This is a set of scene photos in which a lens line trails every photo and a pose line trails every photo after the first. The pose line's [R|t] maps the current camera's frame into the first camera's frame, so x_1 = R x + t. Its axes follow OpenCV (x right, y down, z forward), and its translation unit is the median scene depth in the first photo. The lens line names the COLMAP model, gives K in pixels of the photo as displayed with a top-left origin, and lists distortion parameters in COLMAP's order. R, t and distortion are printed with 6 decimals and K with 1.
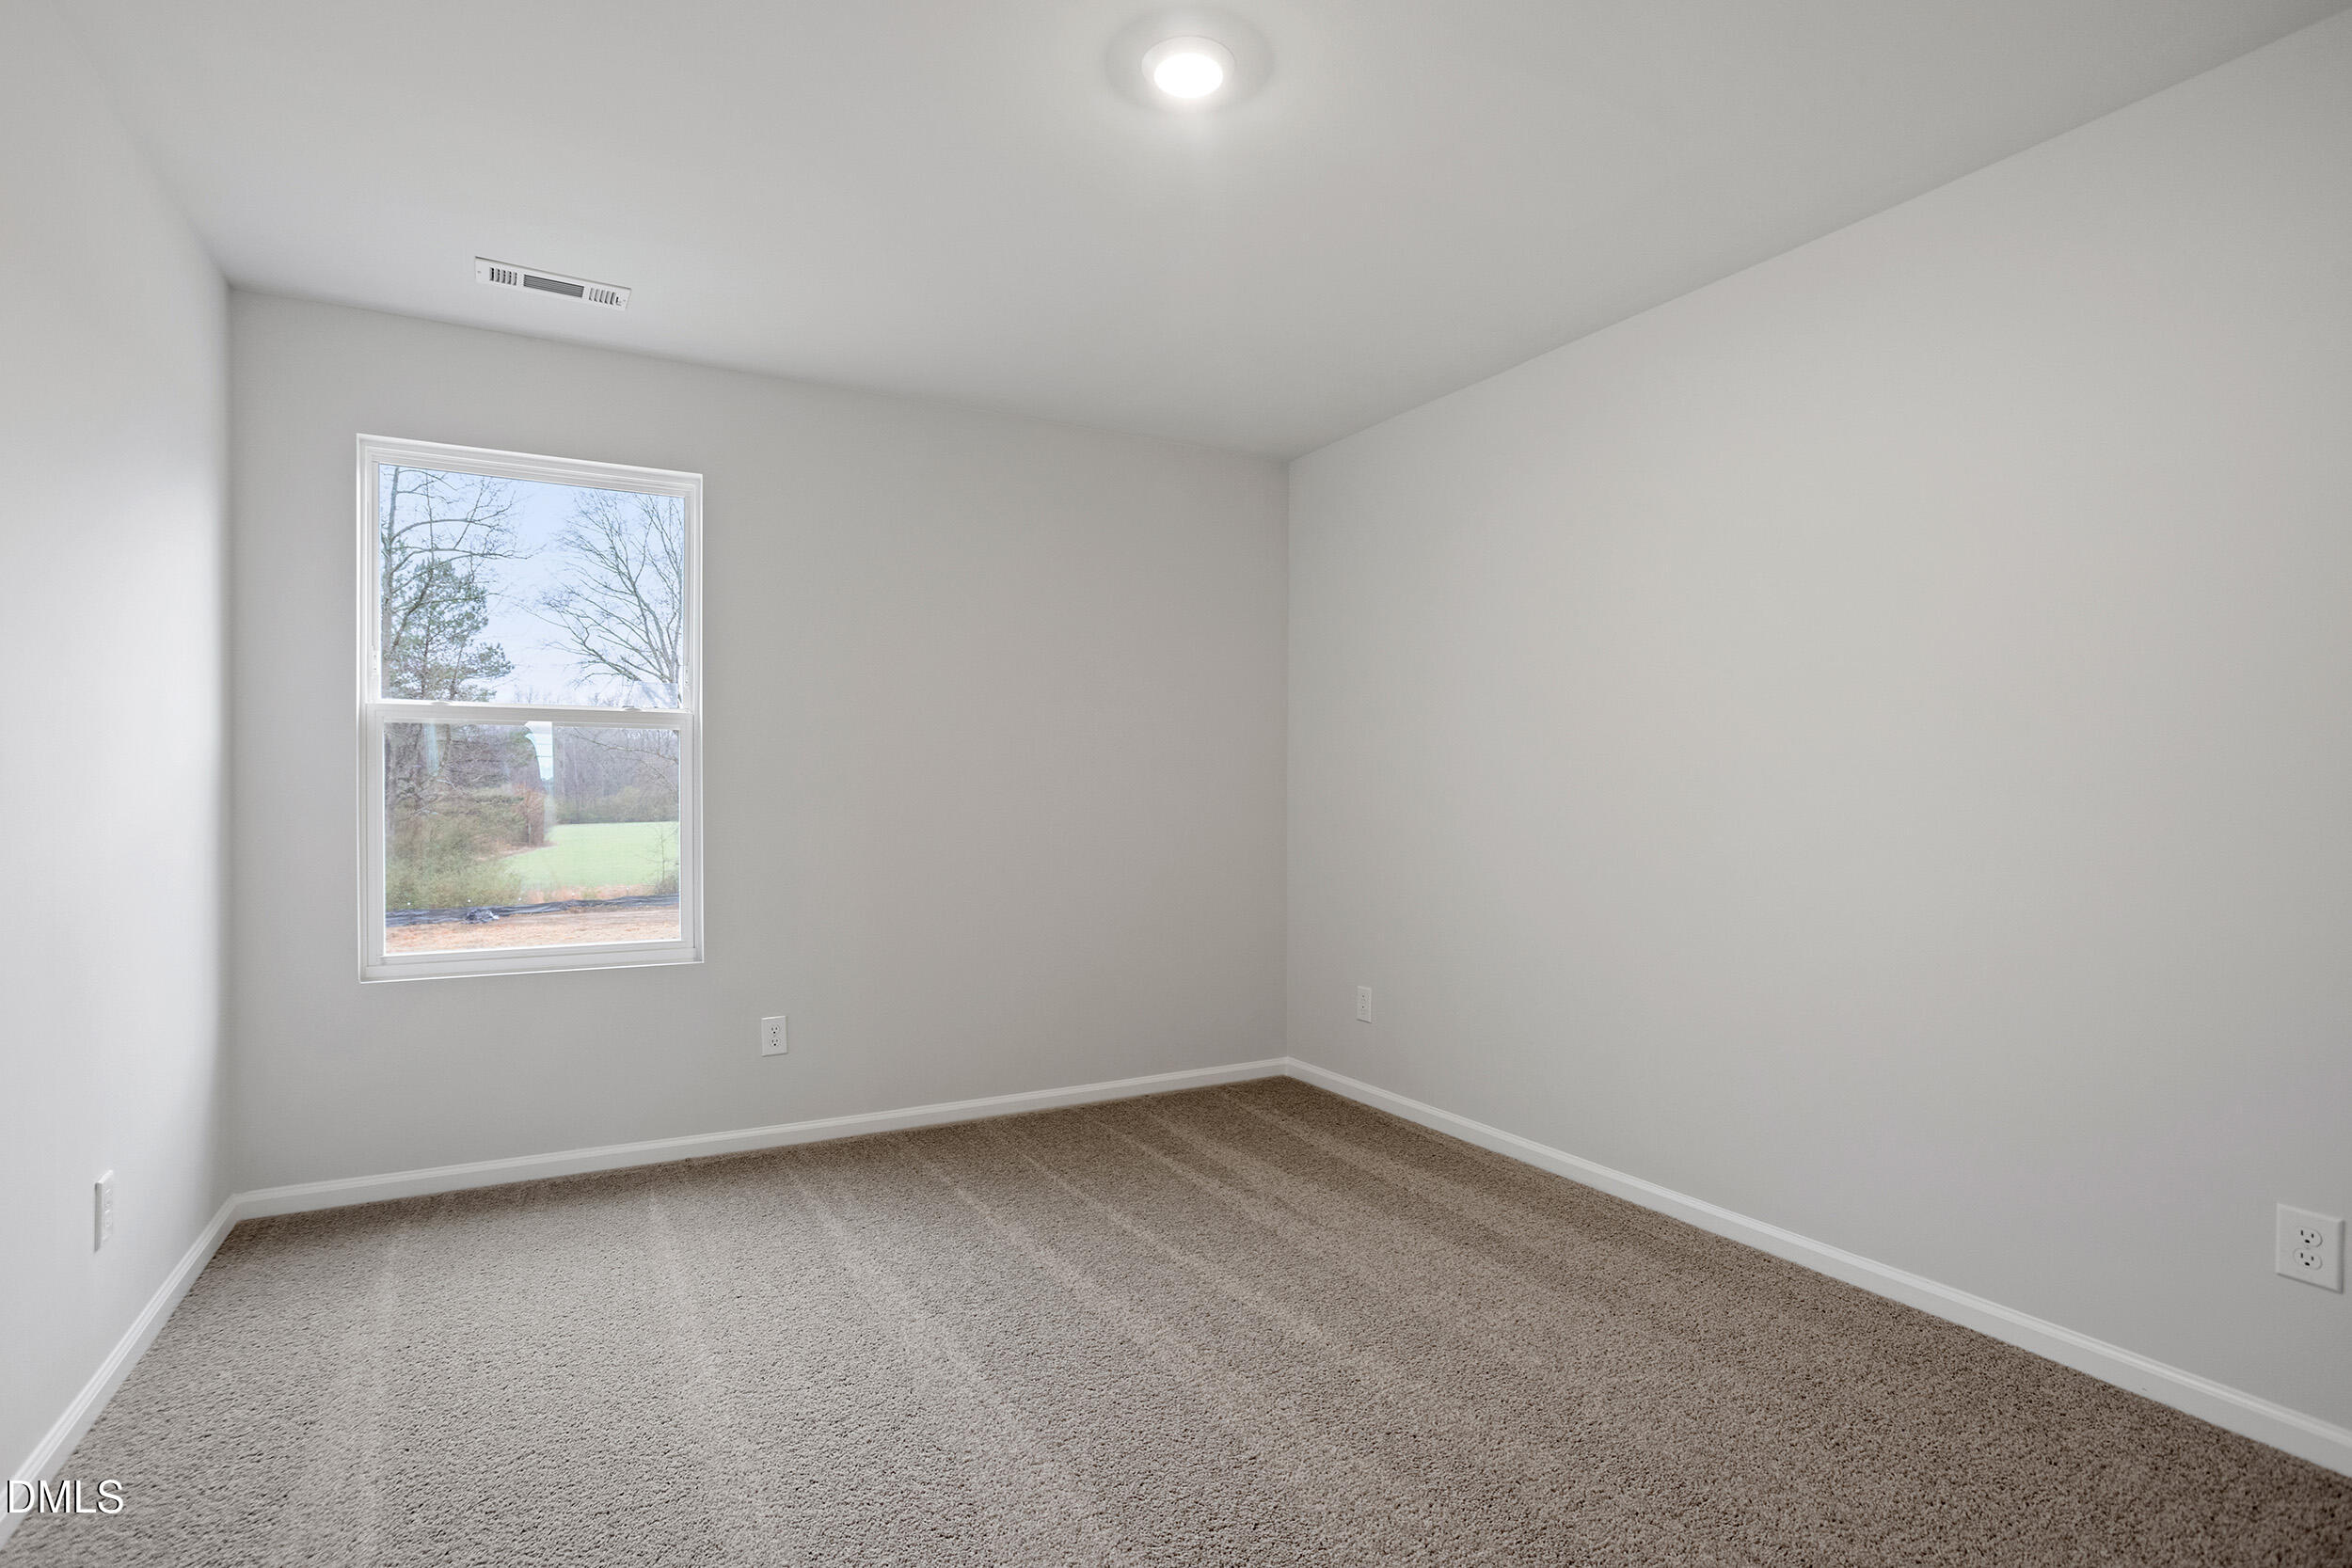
lens RADIAL K [[1070.4, 0, 1176.0], [0, 1070.4, 784.0], [0, 0, 1]] dist [-0.052040, 0.000000]
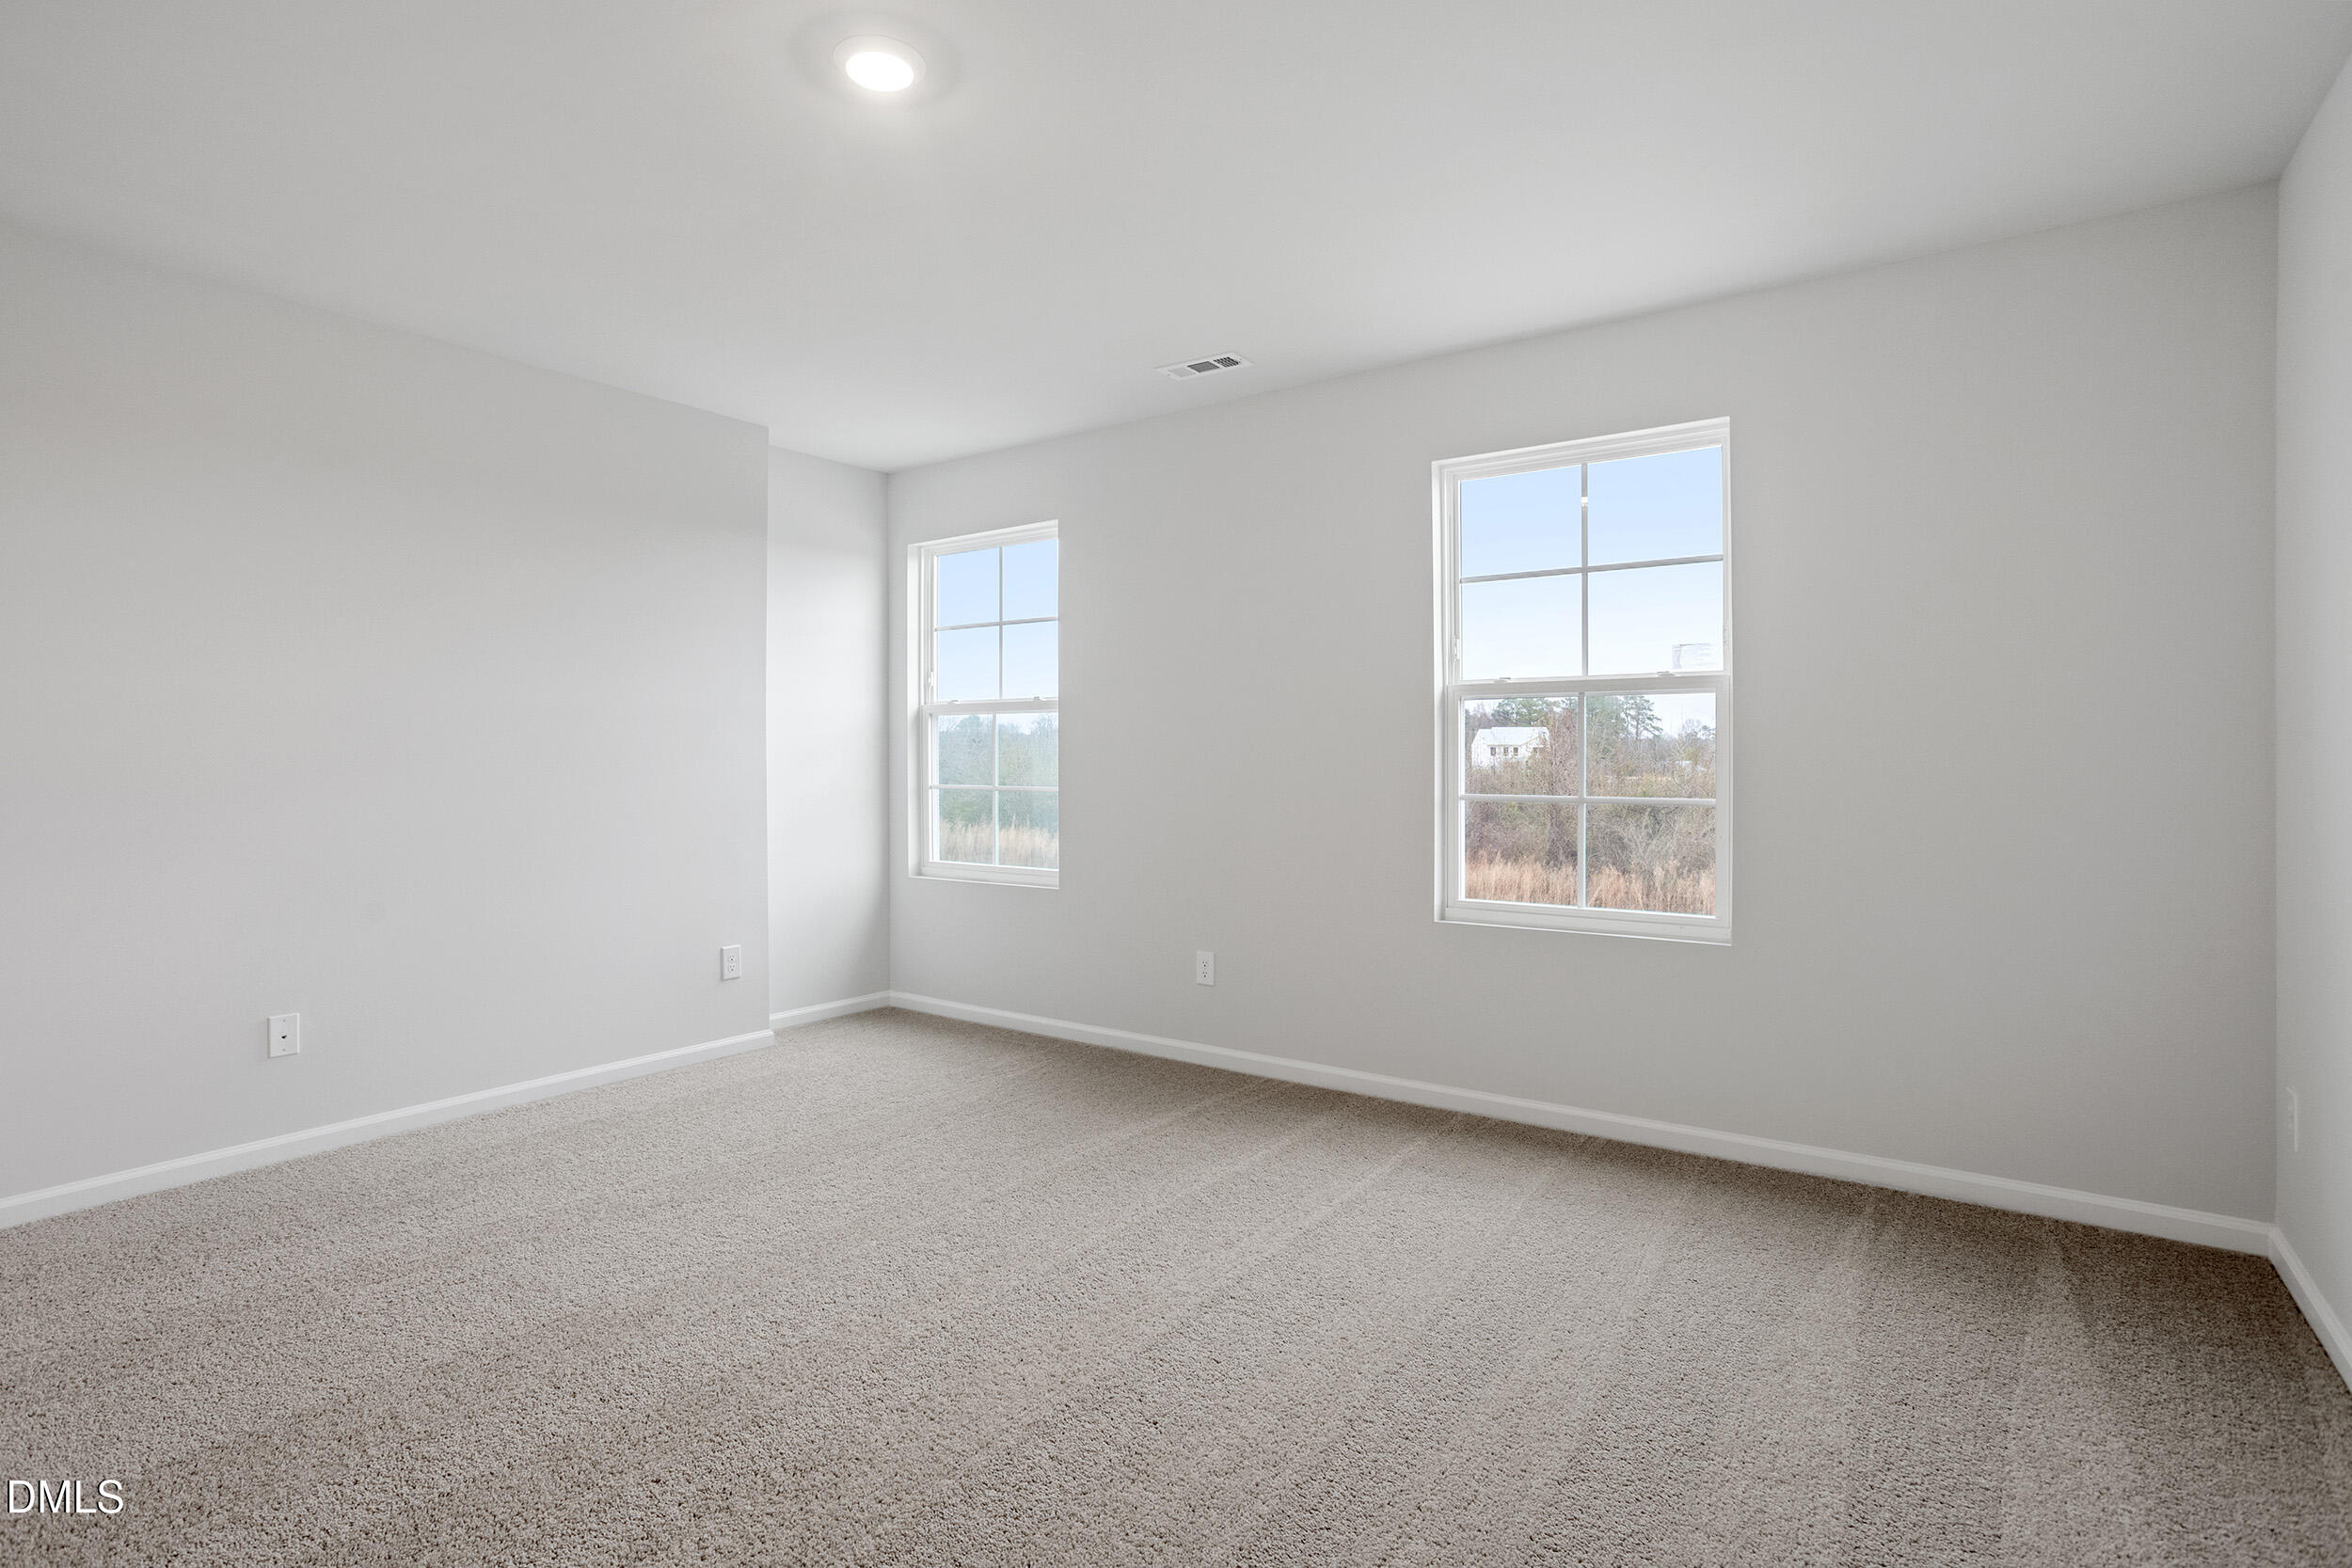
lens RADIAL K [[1150.8, 0, 1168.4], [0, 1150.8, 758.4], [0, 0, 1]] dist [-0.058296, 0.034885]
pose [[0.435468, -0.003976, -0.900196, 0.748088], [0.007352, 0.999973, -0.000860, 0.006198], [0.900174, -0.006243, 0.435485, 0.412475]]
